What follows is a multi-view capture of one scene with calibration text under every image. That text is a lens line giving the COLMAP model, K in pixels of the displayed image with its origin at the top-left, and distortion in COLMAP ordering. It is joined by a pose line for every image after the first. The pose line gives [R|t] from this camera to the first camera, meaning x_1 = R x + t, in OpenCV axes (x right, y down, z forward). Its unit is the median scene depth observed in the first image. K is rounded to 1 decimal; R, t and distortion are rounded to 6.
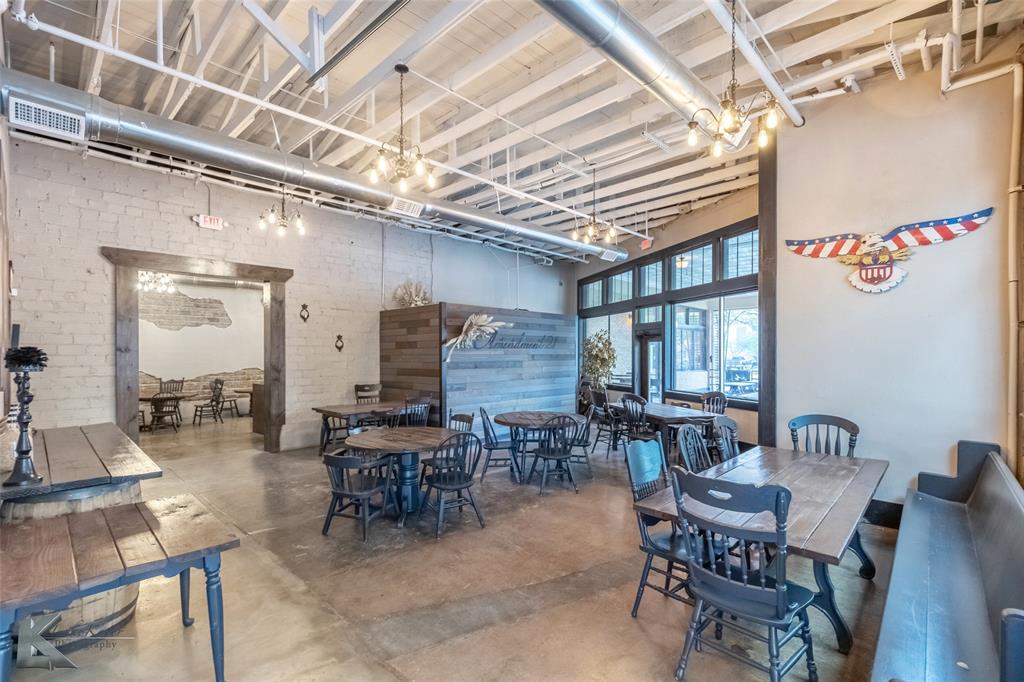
lens RADIAL K [[463.0, 0, 515.2], [0, 463.0, 348.3], [0, 0, 1]] dist [0.008525, -0.002536]
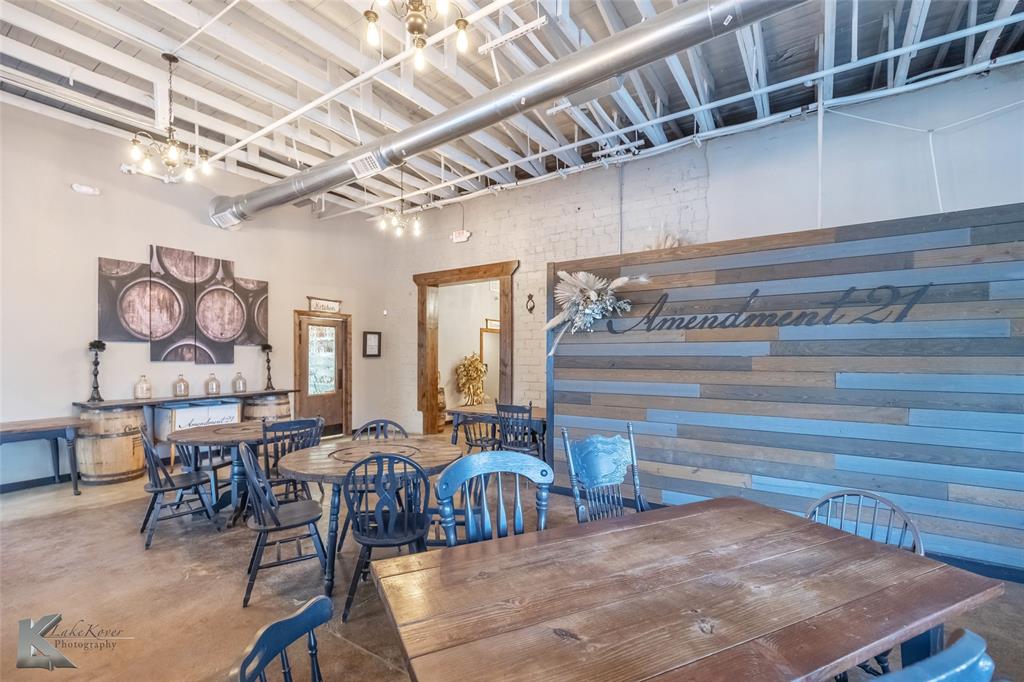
lens RADIAL K [[463.0, 0, 511.6], [0, 463.0, 359.3], [0, 0, 1]] dist [0.008525, -0.002536]
pose [[0.165906, 0.004971, -0.986129, 0.428548], [0.006809, 0.999958, 0.006187, 0.027656], [0.986118, -0.007741, 0.165866, 0.760906]]
